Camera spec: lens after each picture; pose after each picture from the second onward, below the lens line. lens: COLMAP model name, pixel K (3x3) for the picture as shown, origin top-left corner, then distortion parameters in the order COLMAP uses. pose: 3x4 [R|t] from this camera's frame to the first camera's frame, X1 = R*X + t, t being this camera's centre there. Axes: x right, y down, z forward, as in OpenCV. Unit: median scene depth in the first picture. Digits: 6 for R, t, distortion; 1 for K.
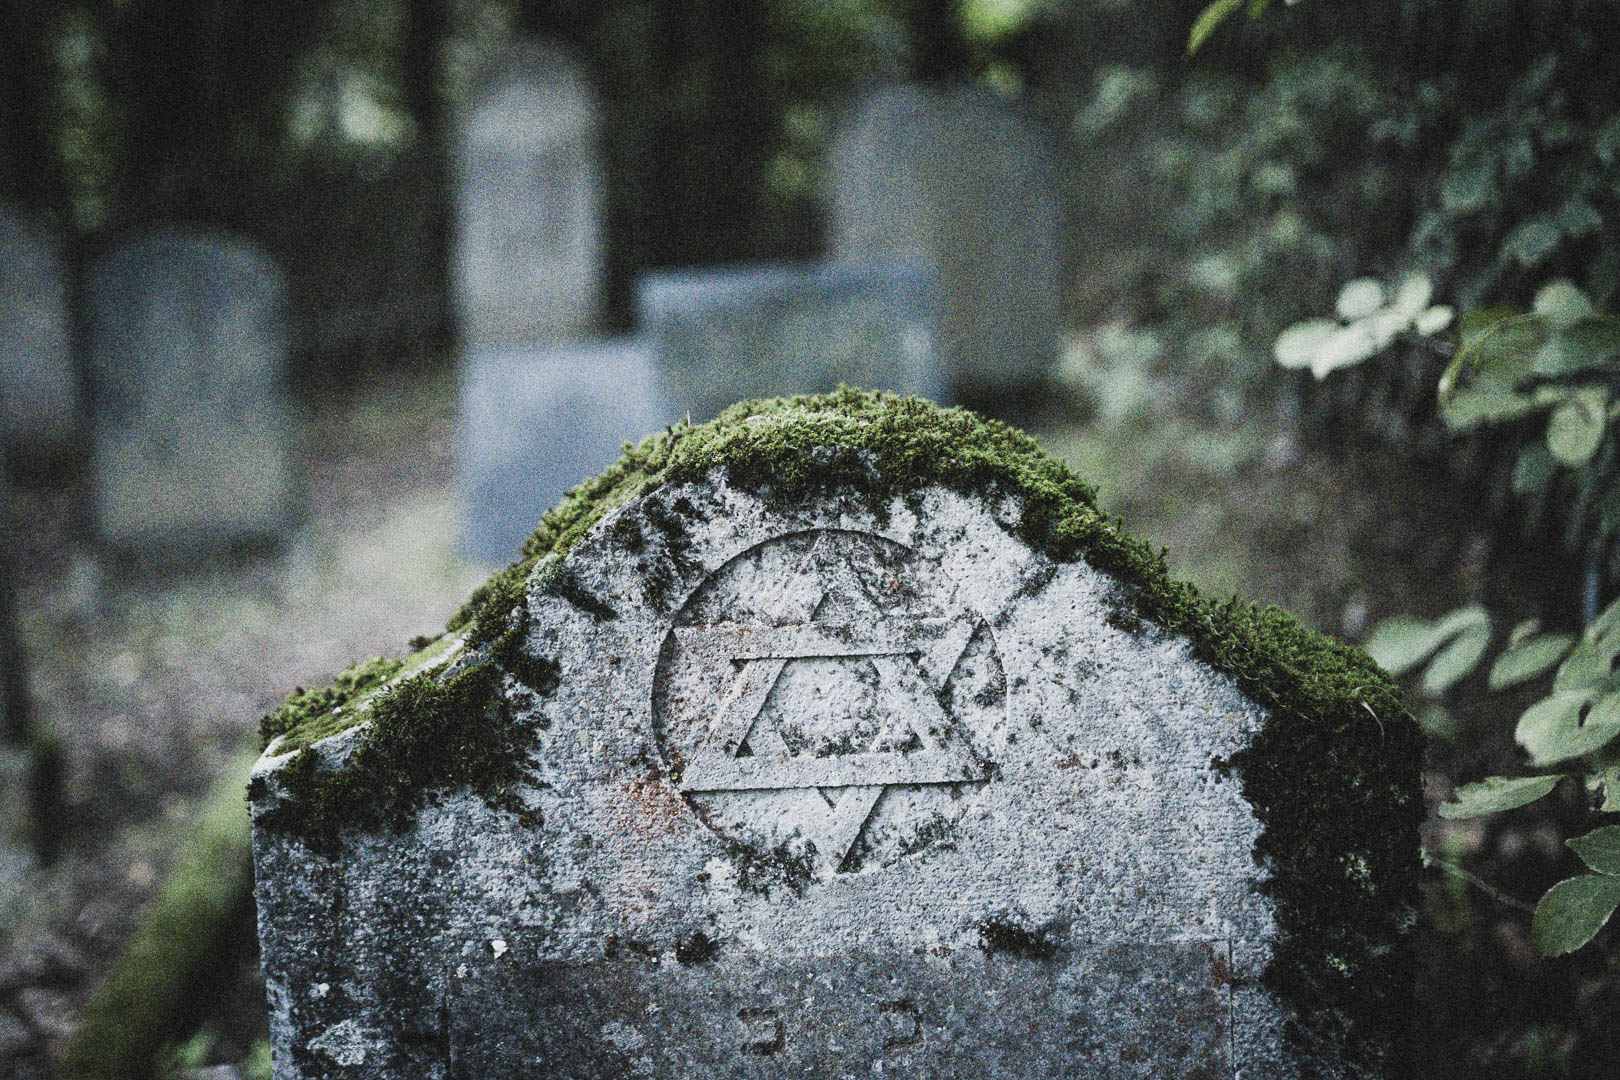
lens RADIAL K [[2371.2, 0, 810.2], [0, 2371.2, 539.8], [0, 0, 1]] dist [0.000178, 0.000000]
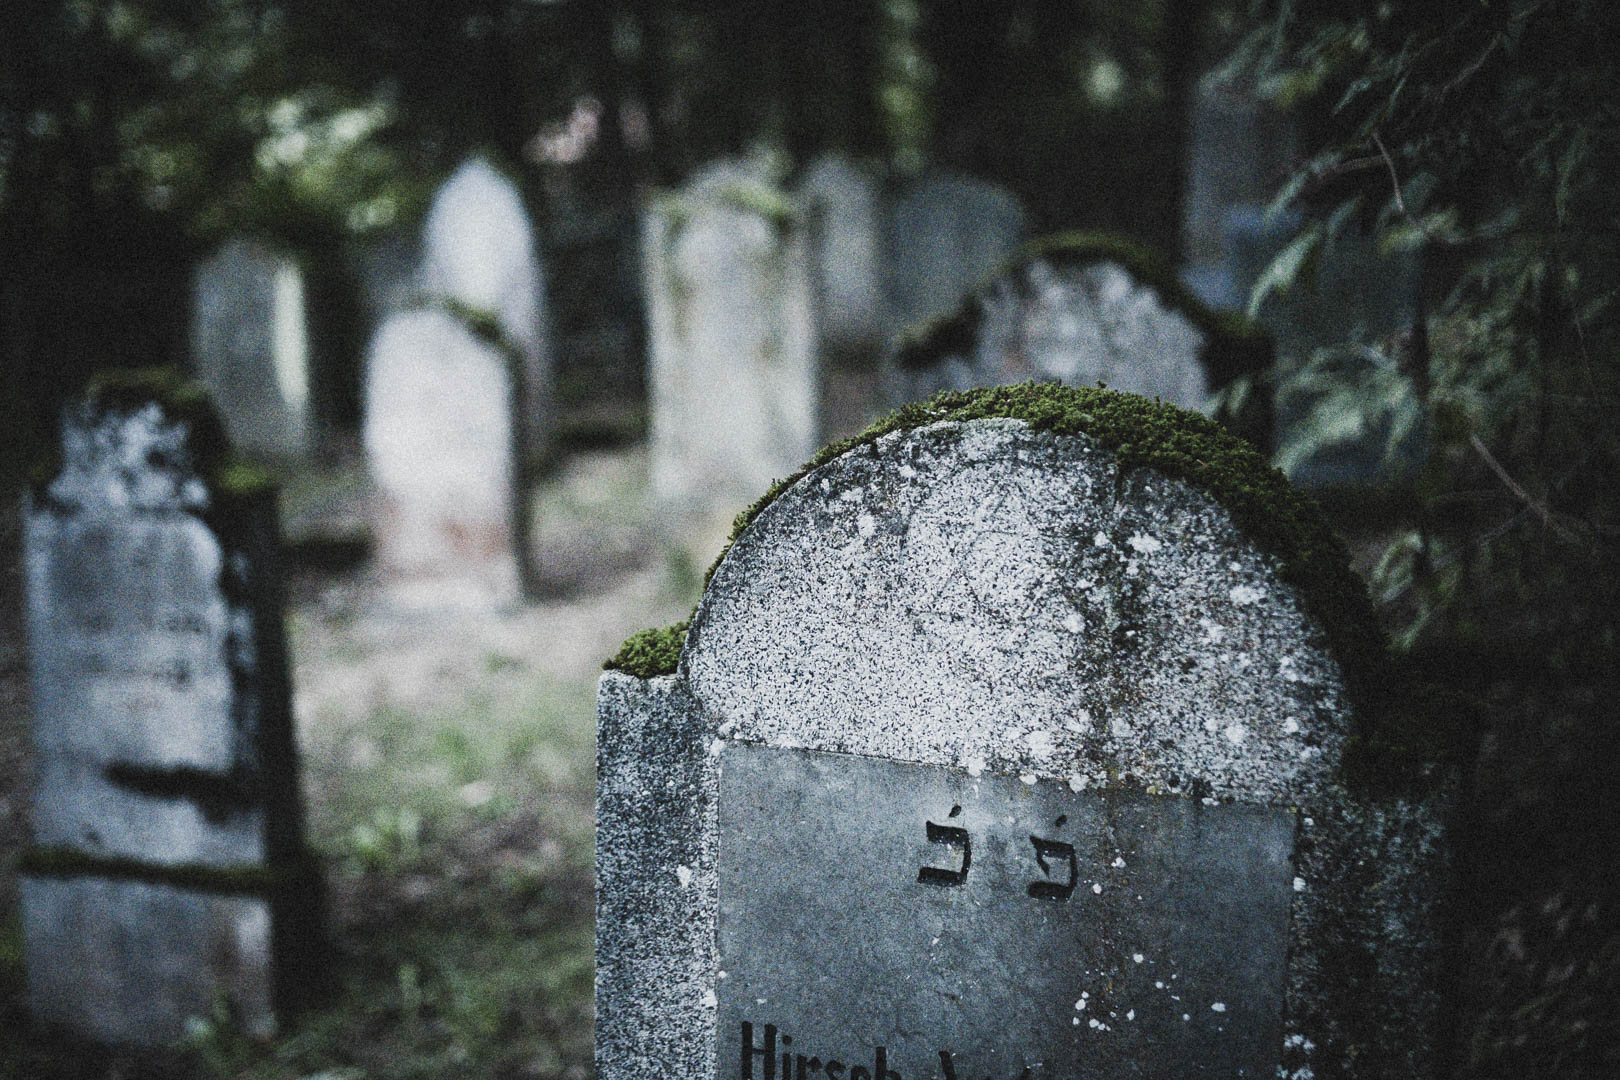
lens RADIAL K [[2371.2, 0, 810.0], [0, 2371.2, 538.1], [0, 0, 1]] dist [0.000178, 0.000000]
pose [[0.943928, 0.056289, -0.325316, 0.742373], [-0.049110, 0.998335, 0.030246, 0.271813], [0.326477, -0.012574, 0.945121, -2.178552]]
